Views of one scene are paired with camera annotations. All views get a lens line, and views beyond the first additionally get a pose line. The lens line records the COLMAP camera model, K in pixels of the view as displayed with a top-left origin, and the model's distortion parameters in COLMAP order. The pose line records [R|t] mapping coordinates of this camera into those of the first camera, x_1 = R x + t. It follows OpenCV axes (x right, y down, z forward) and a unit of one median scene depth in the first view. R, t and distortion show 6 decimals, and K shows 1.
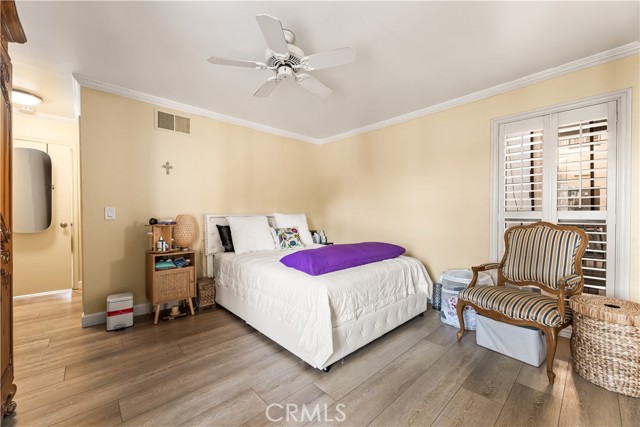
lens RADIAL K [[254.9, 0, 322.9], [0, 254.9, 214.9], [0, 0, 1]] dist [0.001315, 0.000194]
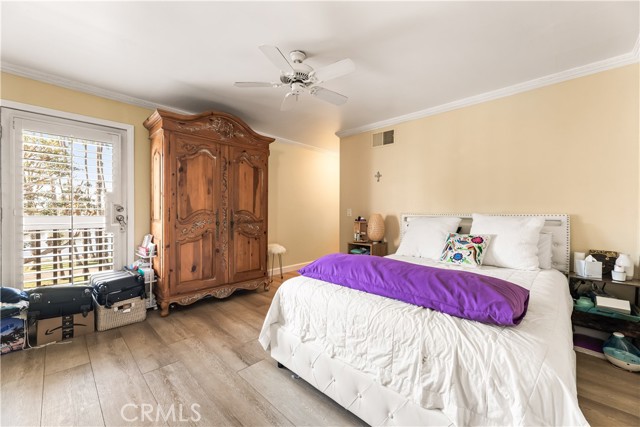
lens RADIAL K [[254.9, 0, 321.2], [0, 254.9, 211.6], [0, 0, 1]] dist [0.001315, 0.000194]
pose [[0.053687, -0.002319, -0.998555, 0.771651], [-0.014707, 0.999887, -0.003113, -0.006055], [0.998450, 0.014853, 0.053646, 0.813350]]
